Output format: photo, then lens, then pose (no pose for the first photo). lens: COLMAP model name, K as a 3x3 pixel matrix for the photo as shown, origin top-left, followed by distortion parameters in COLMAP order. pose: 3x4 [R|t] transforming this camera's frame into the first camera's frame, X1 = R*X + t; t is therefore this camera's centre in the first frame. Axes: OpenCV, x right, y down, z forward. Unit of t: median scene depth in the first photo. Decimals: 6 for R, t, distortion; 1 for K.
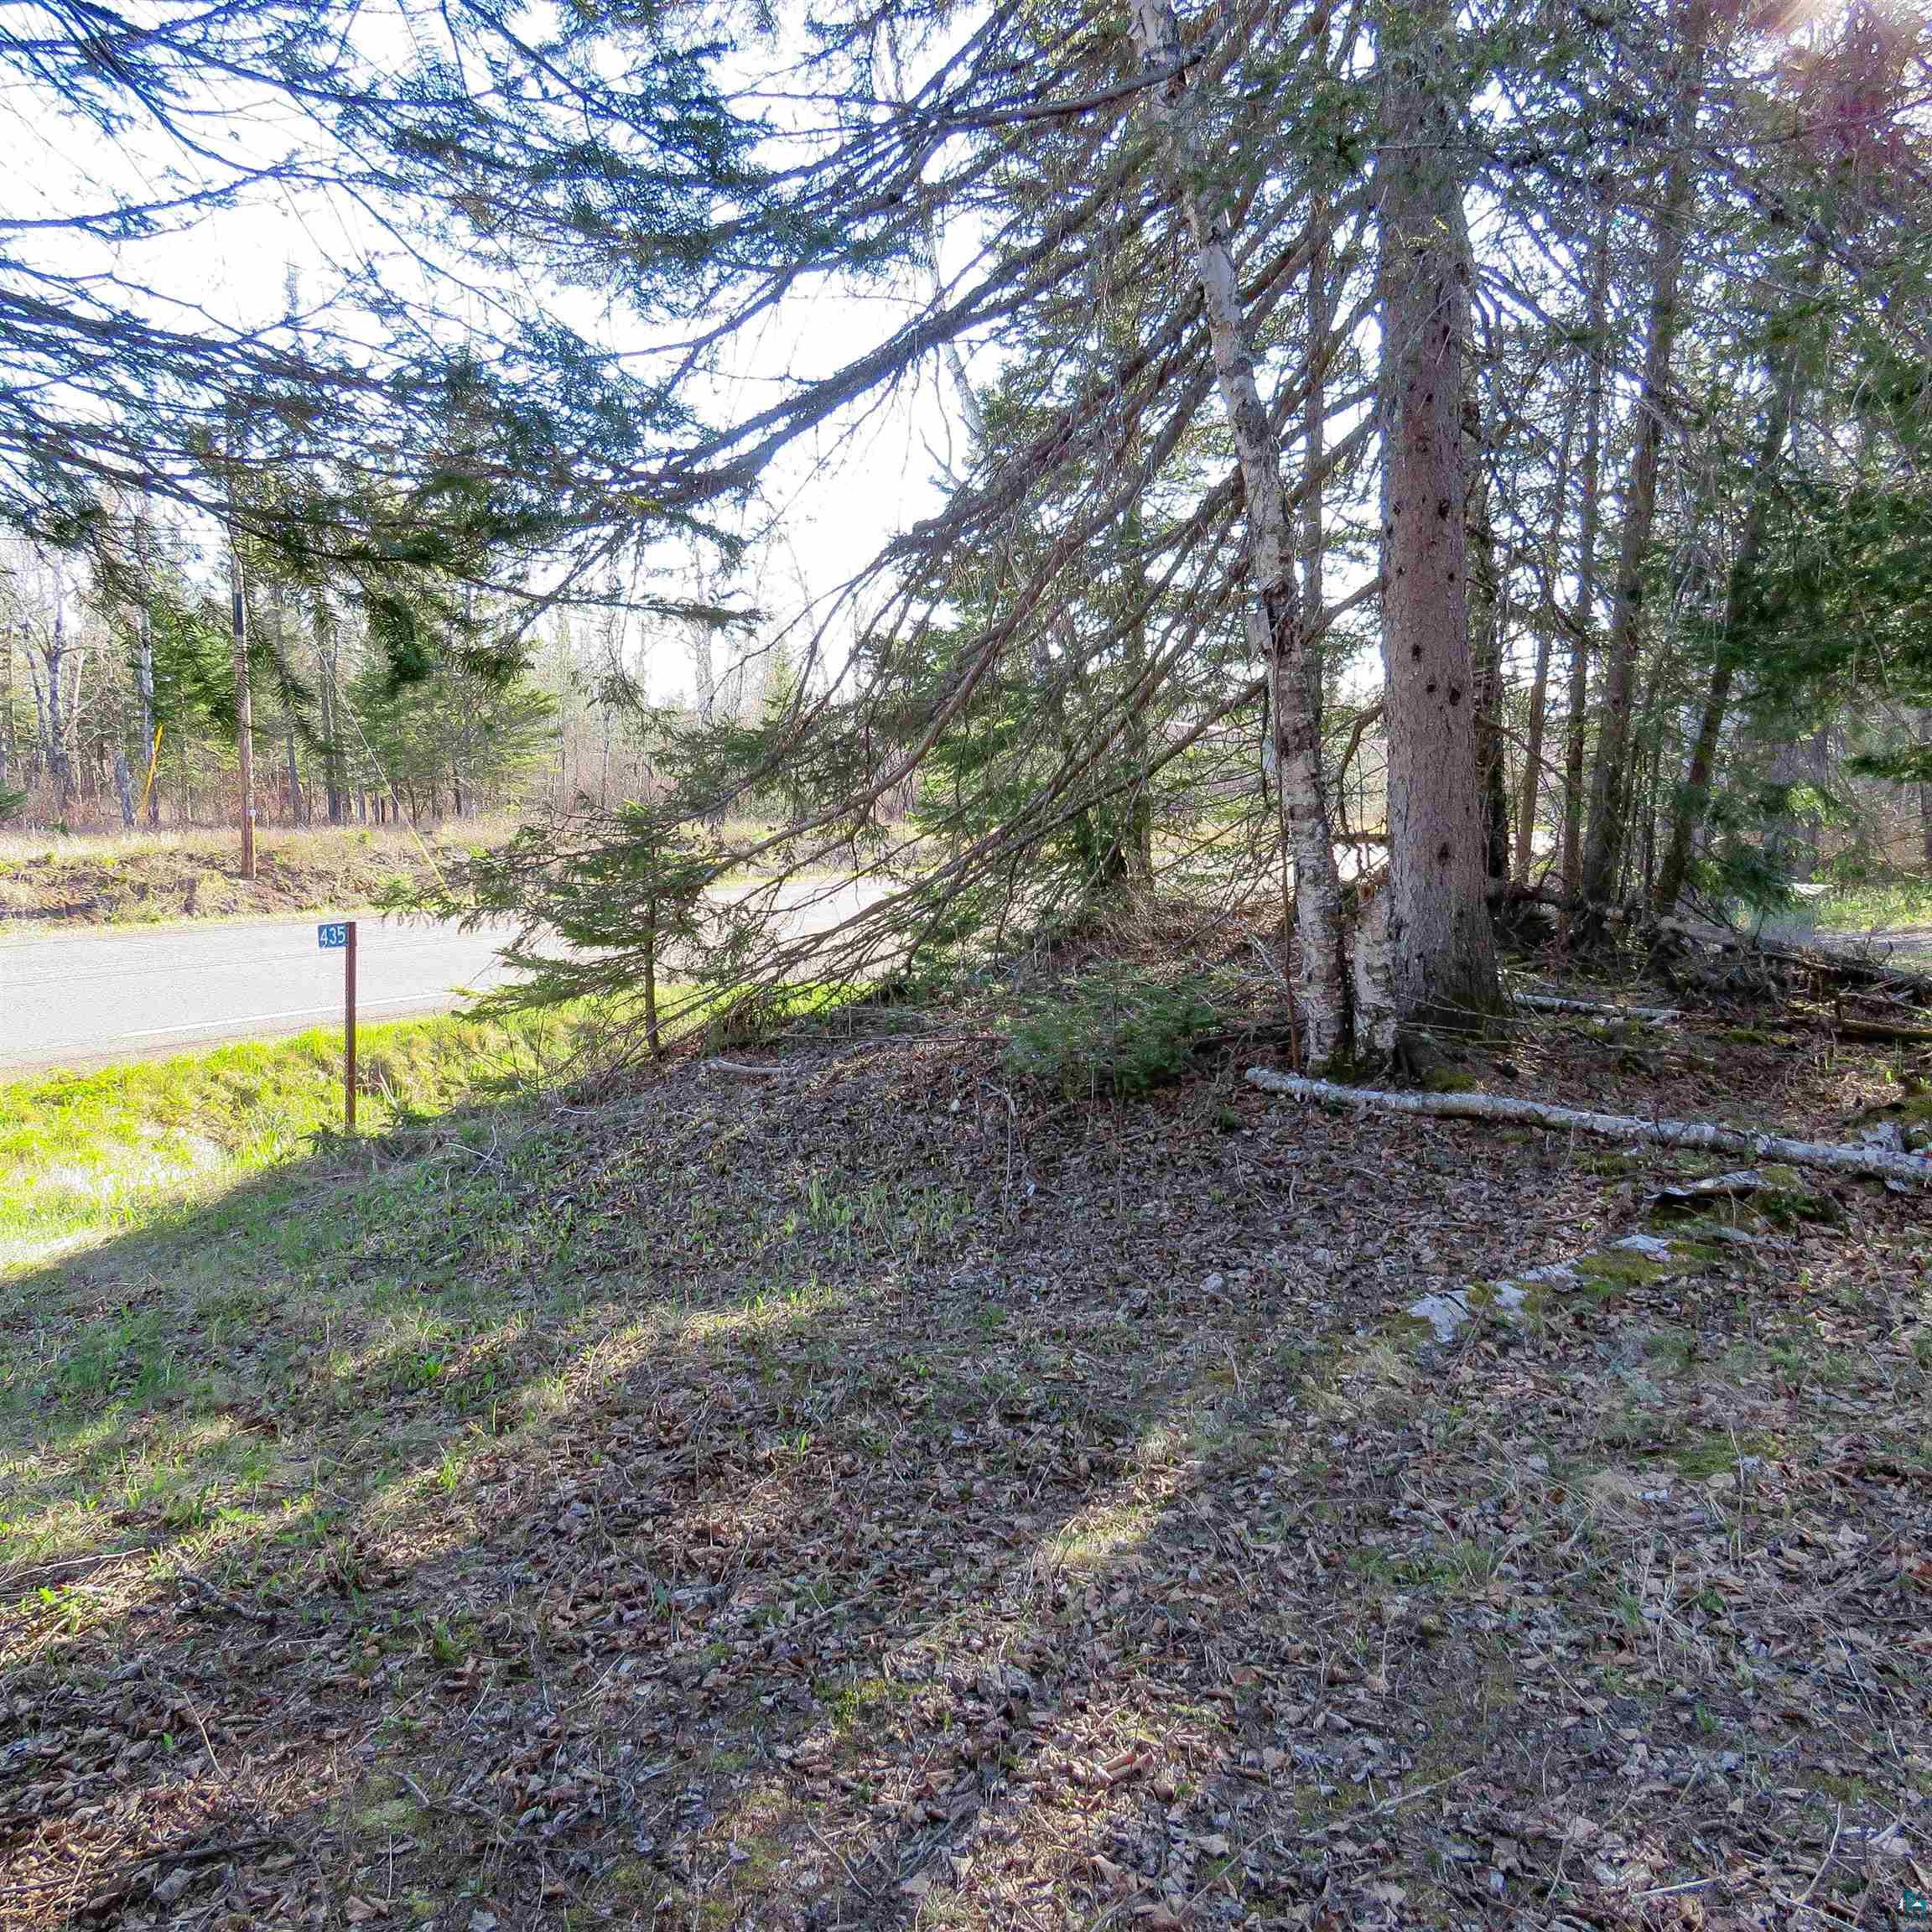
lens RADIAL K [[1626.8, 0, 961.8], [0, 1626.8, 969.1], [0, 0, 1]] dist [-0.010444, 0.001221]
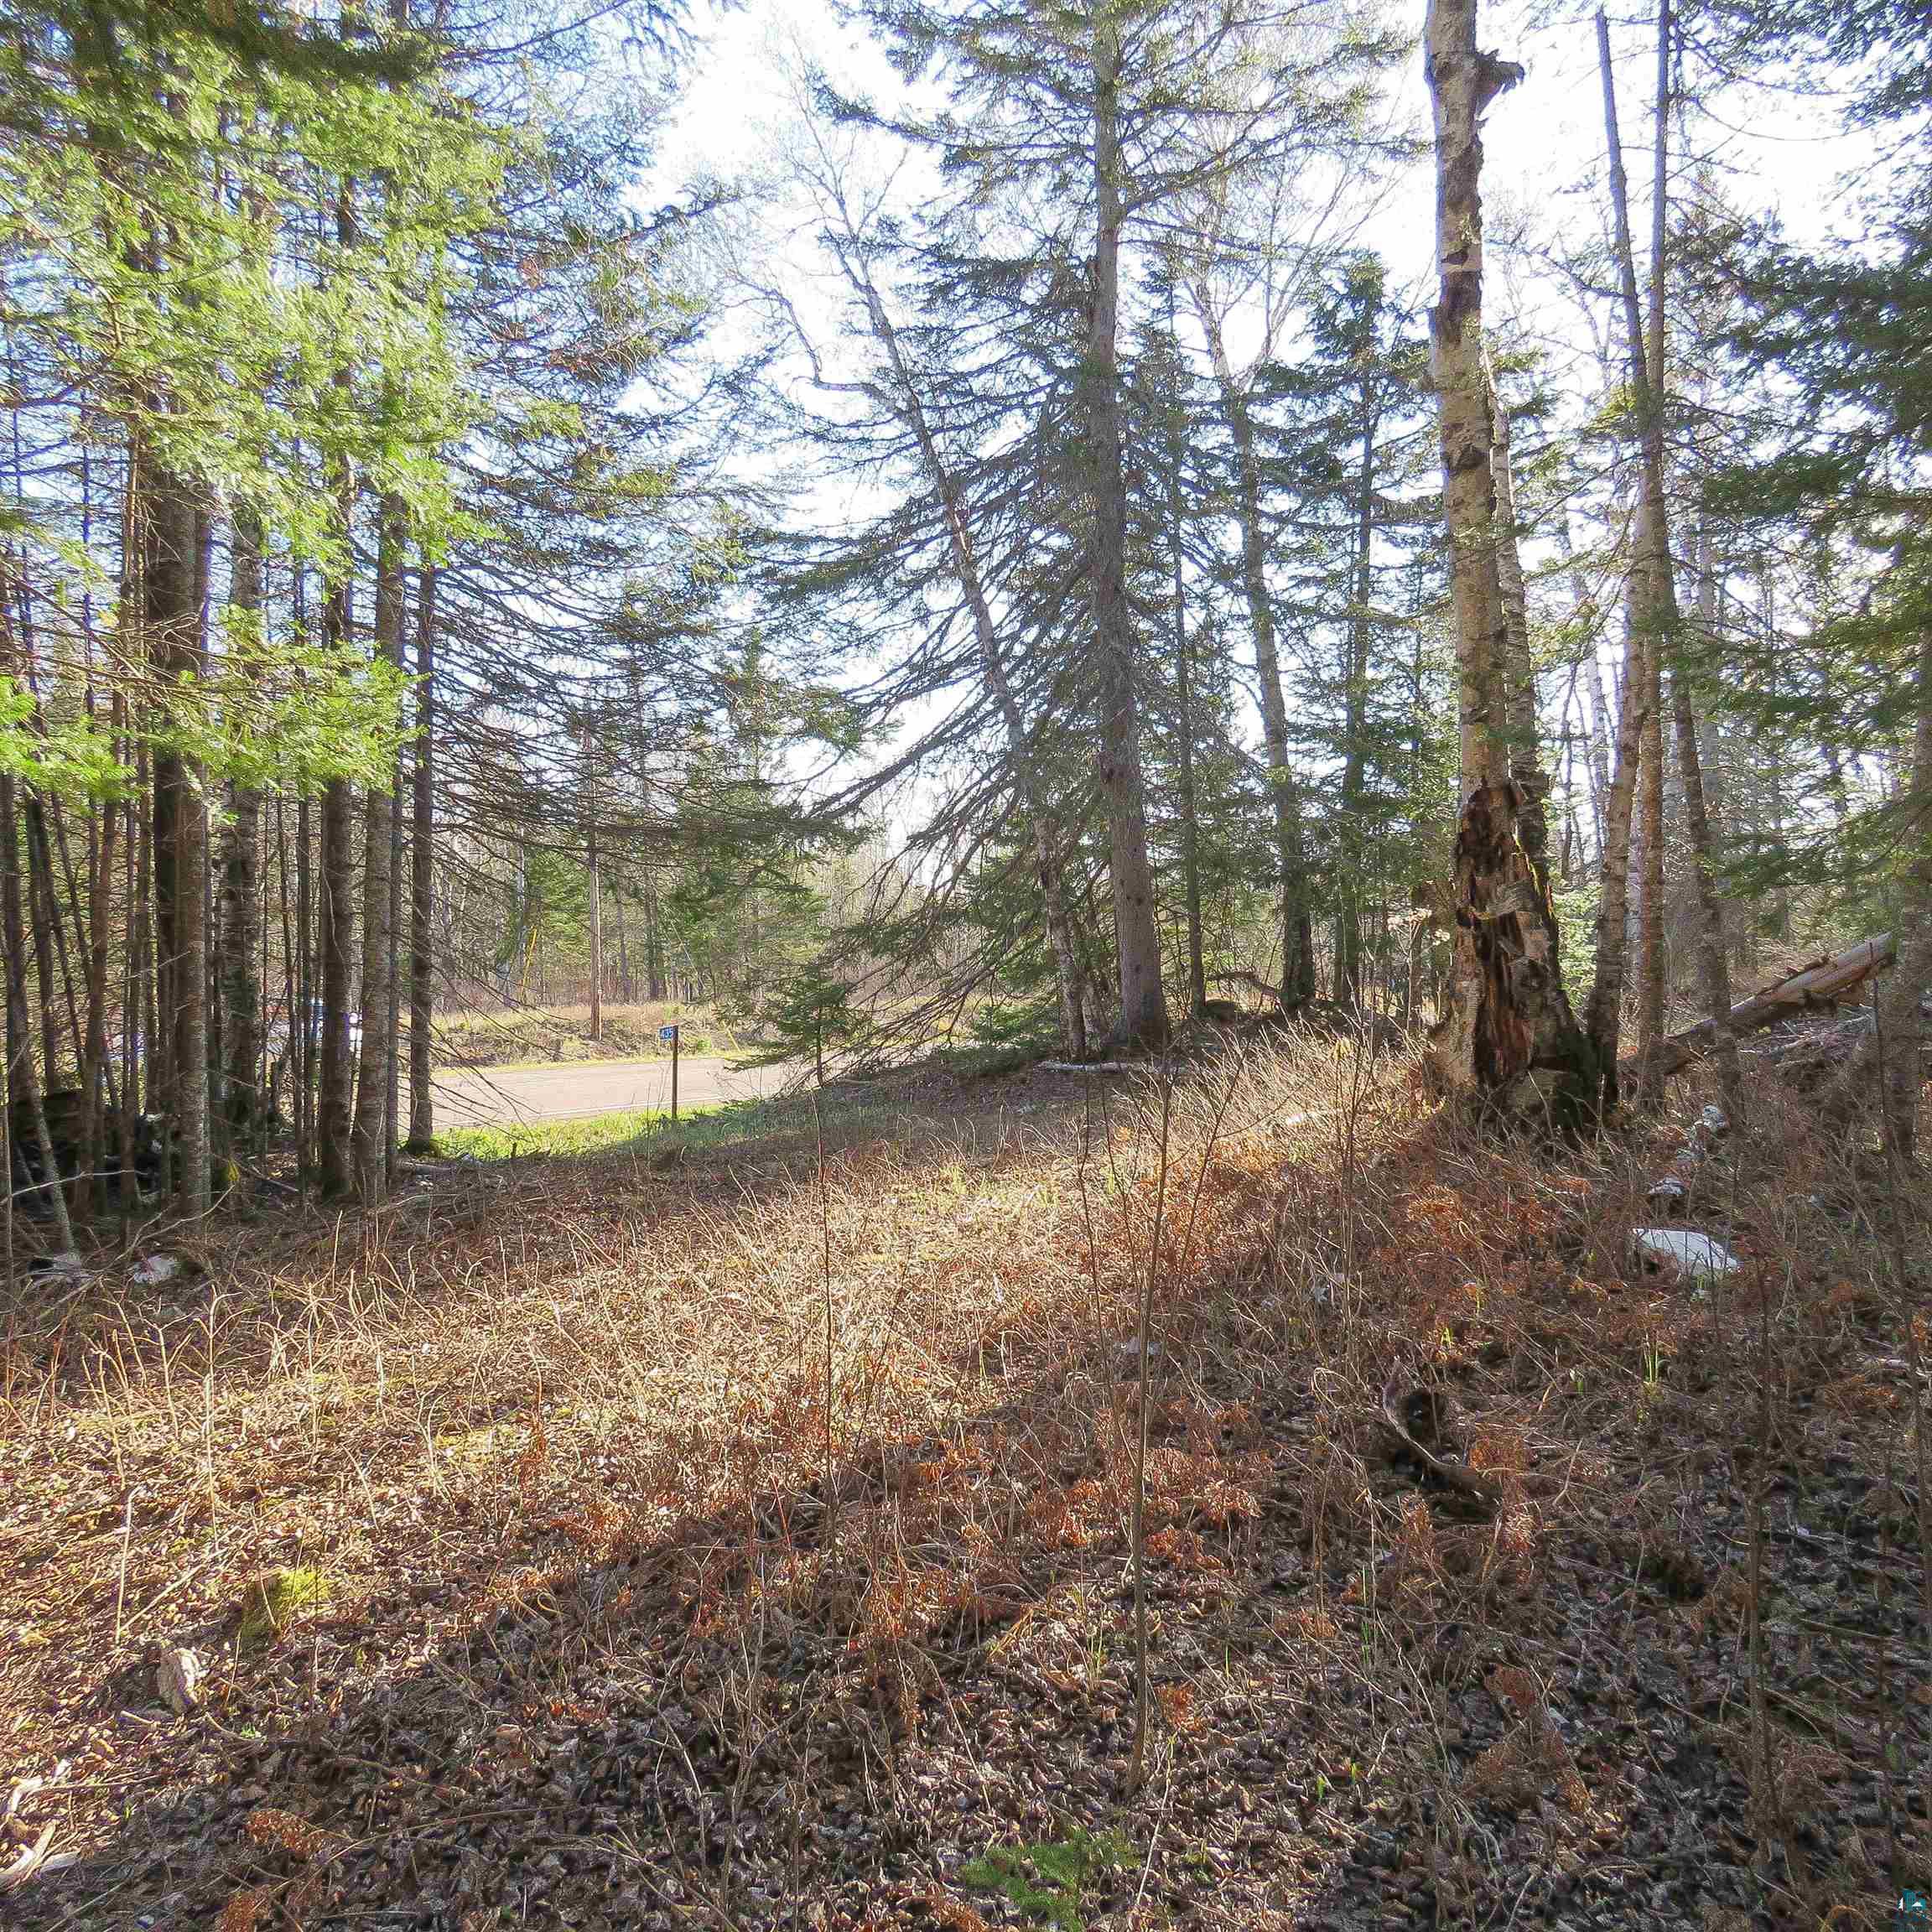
lens RADIAL K [[1626.8, 0, 961.8], [0, 1626.8, 969.1], [0, 0, 1]] dist [-0.010444, 0.001221]
pose [[0.984309, -0.025726, -0.174568, 0.154195], [0.005842, 0.993524, -0.113476, 0.063276], [0.176357, 0.110675, 0.978084, -0.432986]]
